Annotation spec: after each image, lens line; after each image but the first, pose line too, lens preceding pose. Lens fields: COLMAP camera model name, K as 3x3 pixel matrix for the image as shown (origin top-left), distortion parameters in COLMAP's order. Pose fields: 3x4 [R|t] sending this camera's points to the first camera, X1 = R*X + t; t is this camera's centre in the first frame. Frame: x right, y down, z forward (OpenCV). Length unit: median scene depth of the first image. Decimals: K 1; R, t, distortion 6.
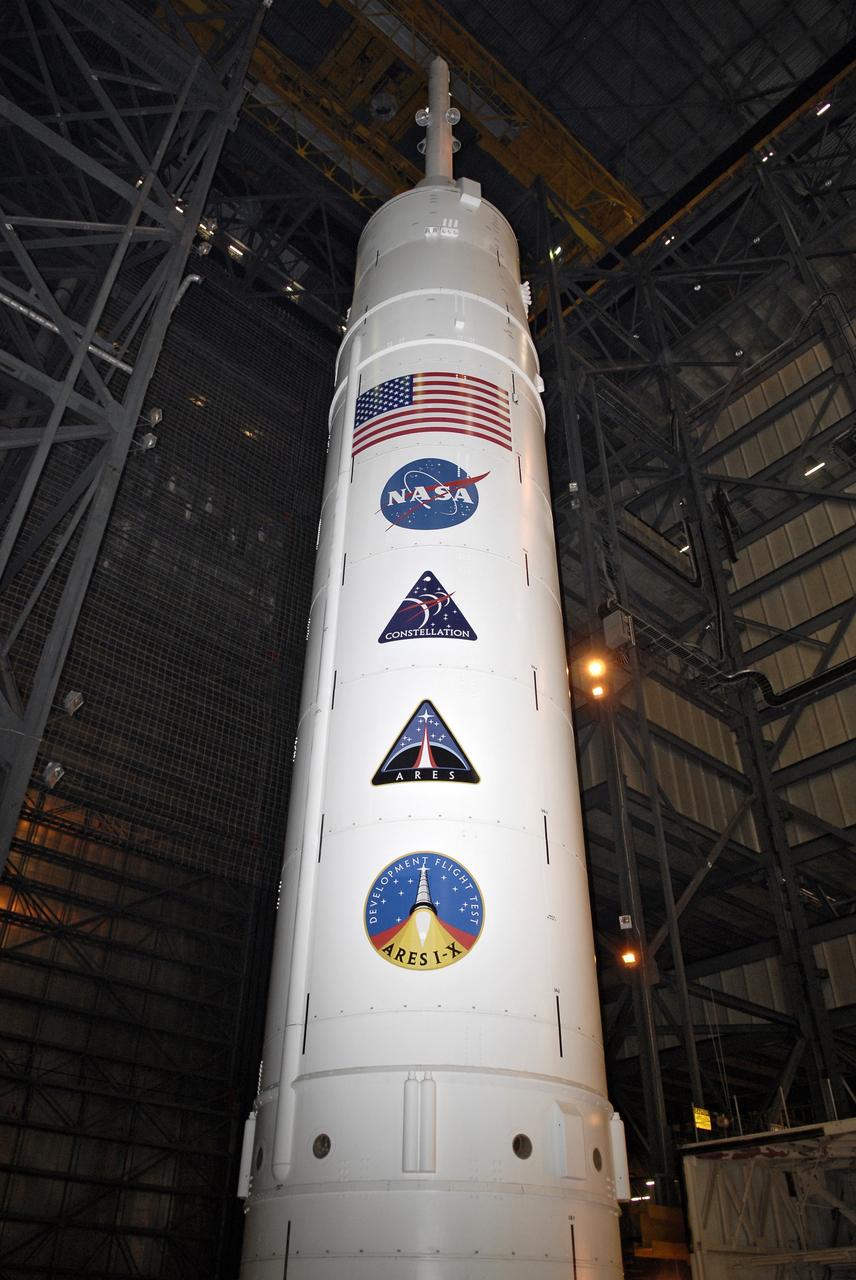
lens RADIAL K [[958.0, 0, 428.0], [0, 958.0, 640.0], [0, 0, 1]] dist [-0.008058, -0.046292]
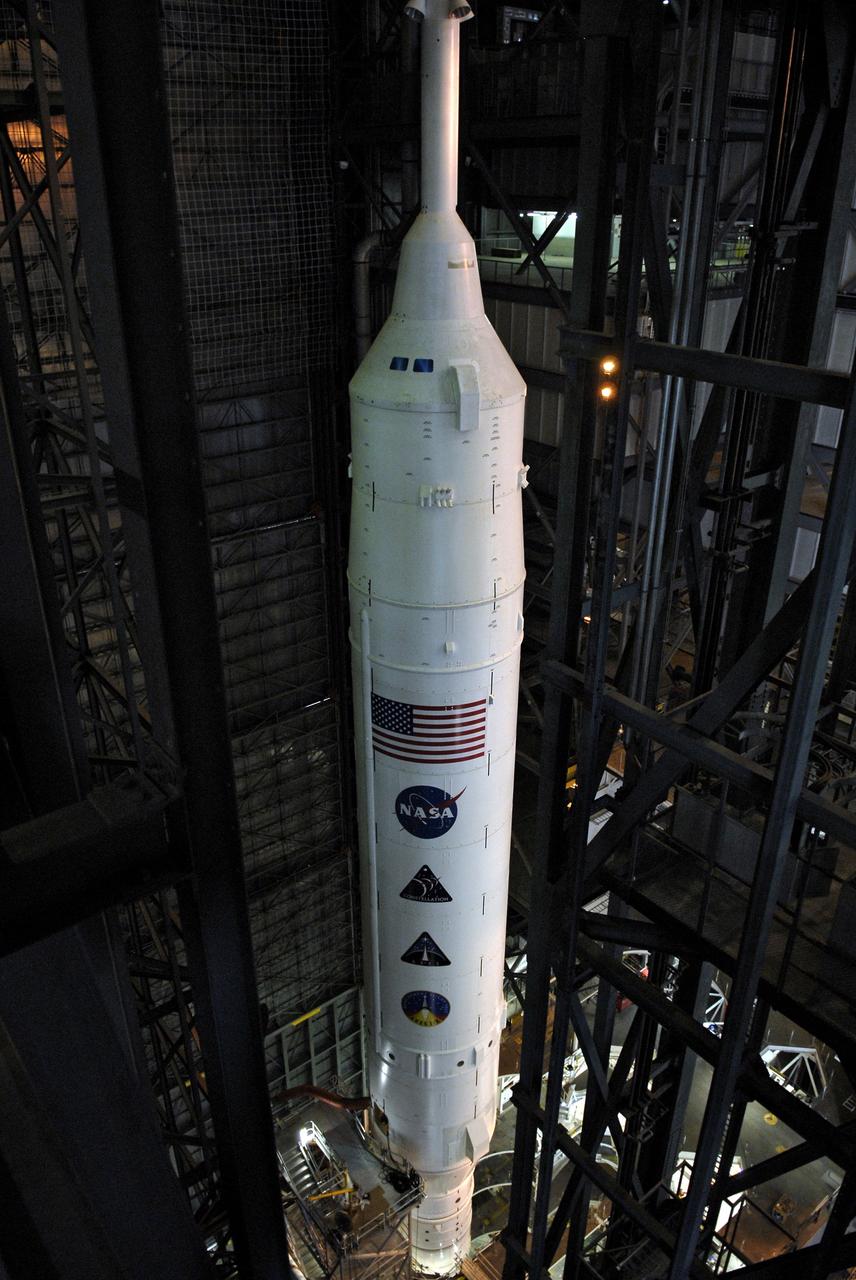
lens RADIAL K [[958.0, 0, 428.0], [0, 958.0, 640.0], [0, 0, 1]] dist [-0.008058, -0.046292]
pose [[0.998317, 0.018708, -0.054884, 0.086657], [0.040850, 0.444842, 0.894677, -1.698511], [0.041152, -0.895414, 0.443329, 0.558169]]
